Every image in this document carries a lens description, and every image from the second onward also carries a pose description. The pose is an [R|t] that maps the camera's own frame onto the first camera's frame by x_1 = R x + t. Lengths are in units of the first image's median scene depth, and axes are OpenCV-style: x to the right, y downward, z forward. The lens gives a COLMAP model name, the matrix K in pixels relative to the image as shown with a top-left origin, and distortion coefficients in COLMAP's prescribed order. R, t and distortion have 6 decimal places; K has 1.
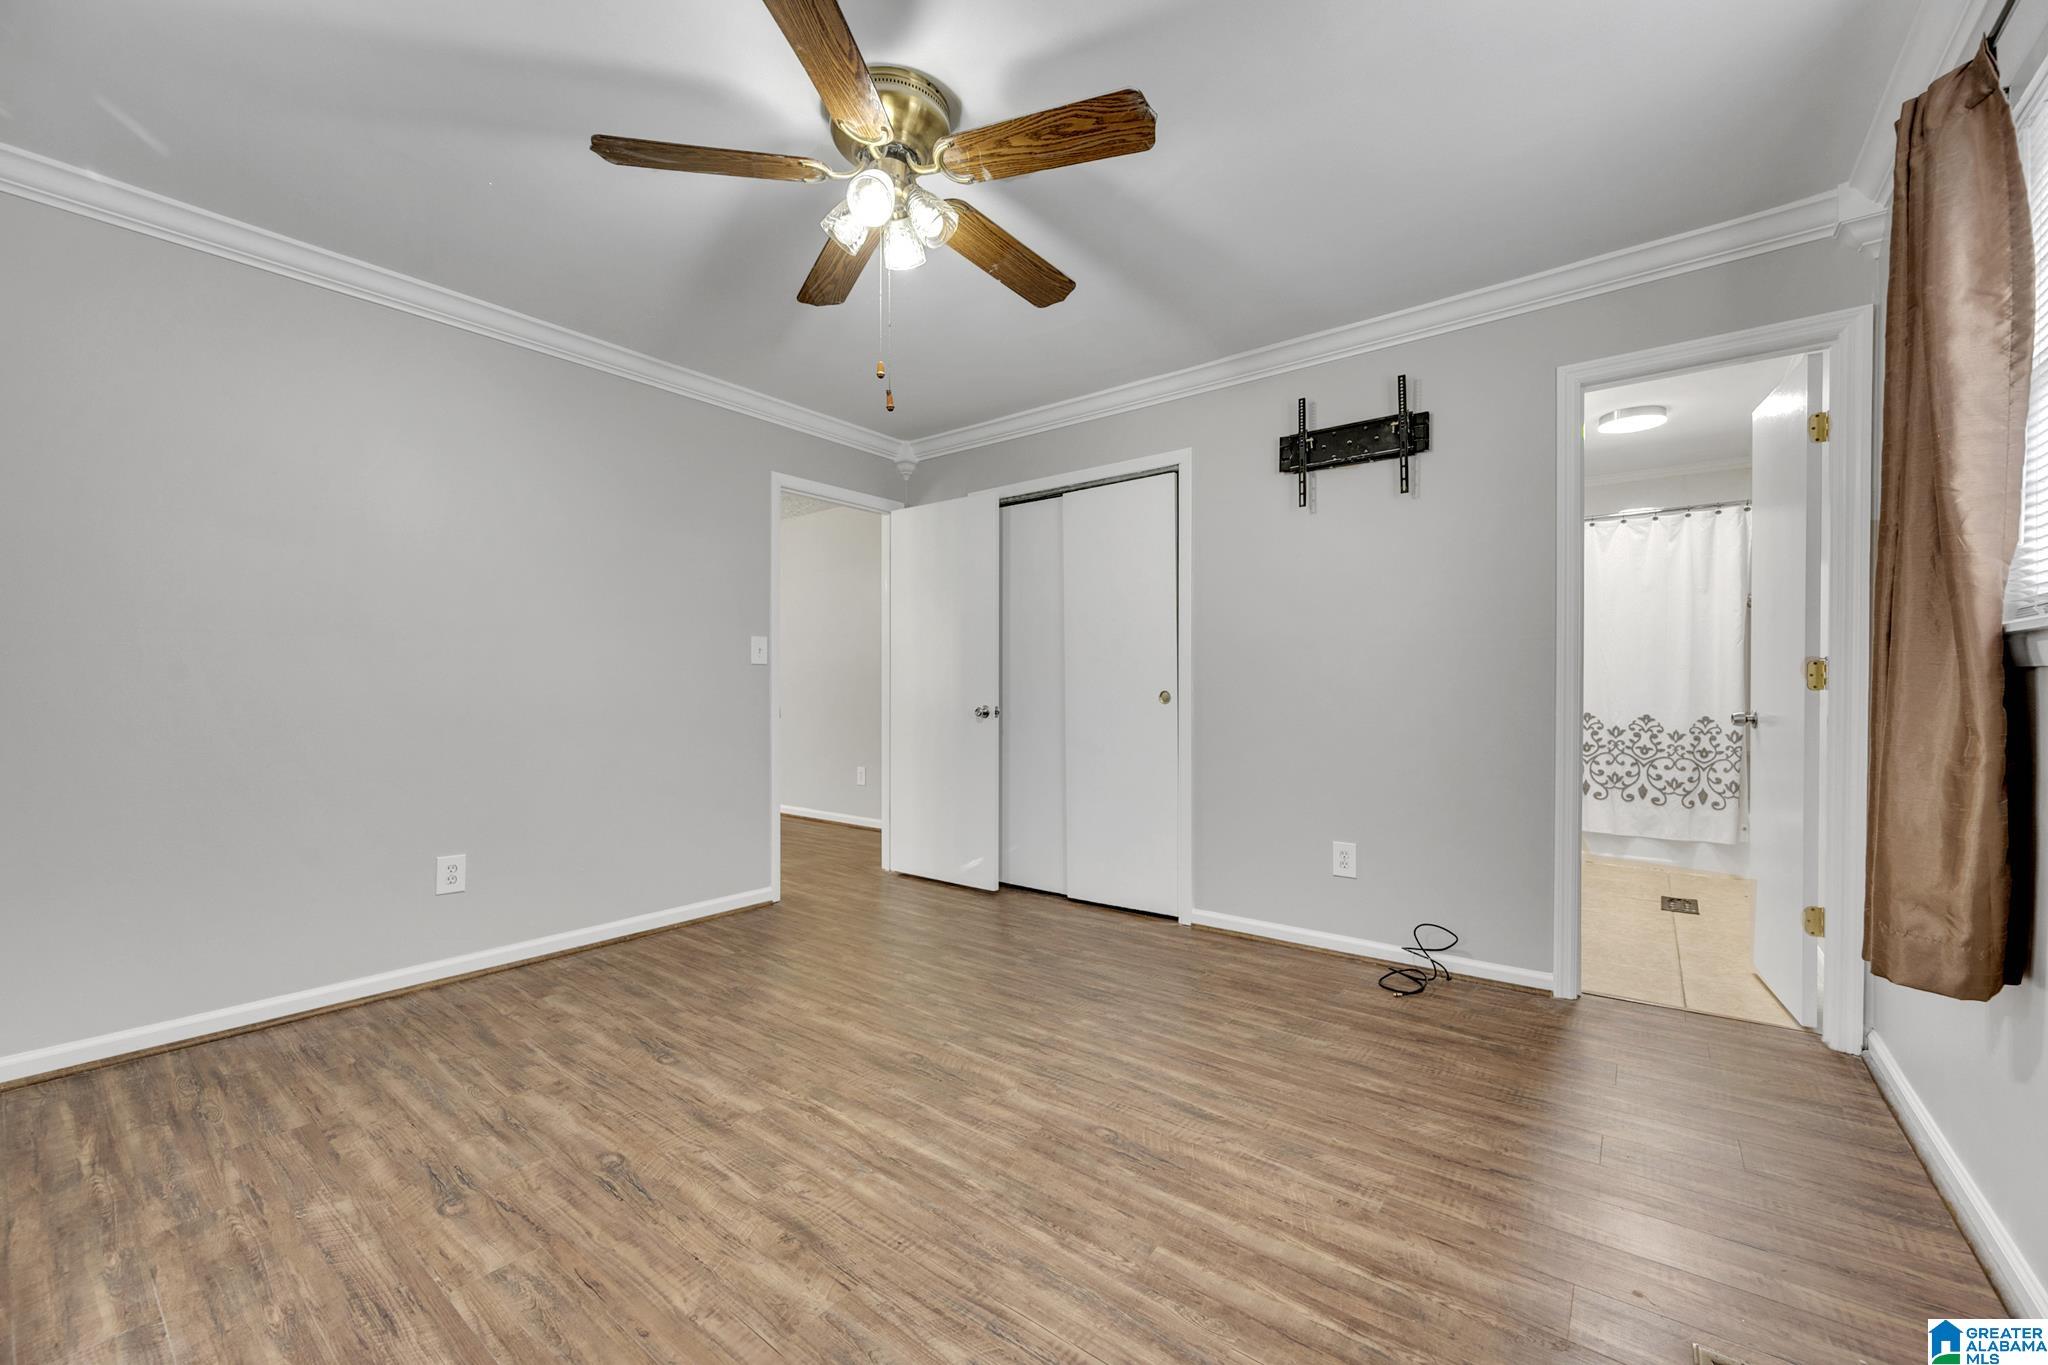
lens RADIAL K [[802.0, 0, 1025.3], [0, 802.0, 691.8], [0, 0, 1]] dist [0.001792, -0.000097]
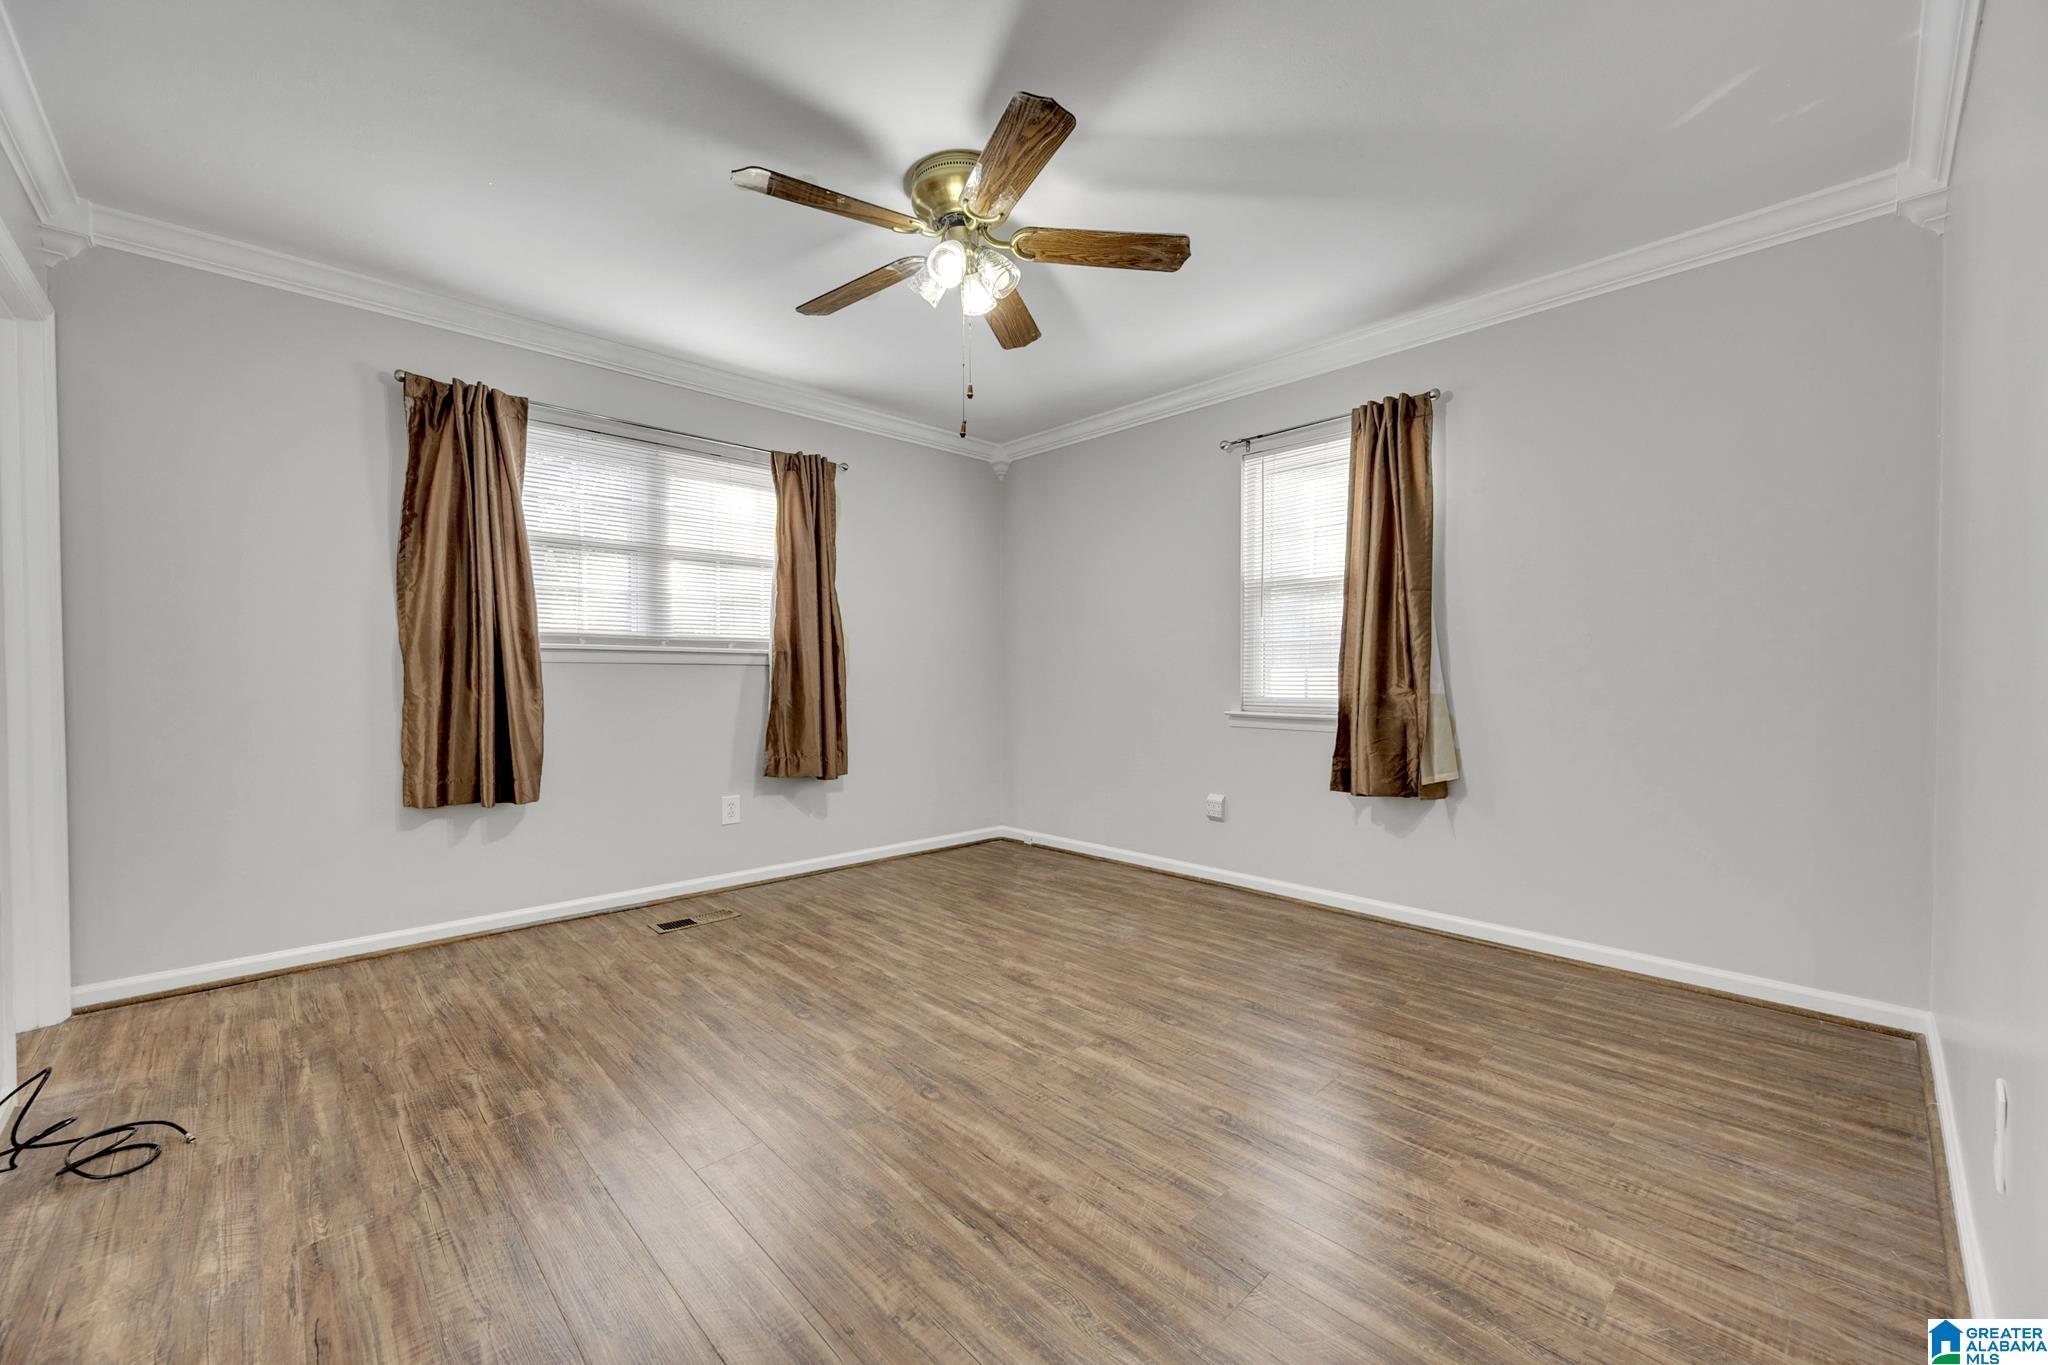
lens RADIAL K [[802.0, 0, 1030.6], [0, 802.0, 682.5], [0, 0, 1]] dist [0.001792, -0.000097]
pose [[-0.990062, -0.001053, 0.140625, -0.444064], [0.001841, 0.999789, 0.020453, -0.010550], [-0.140617, 0.020509, -0.989852, 2.217065]]
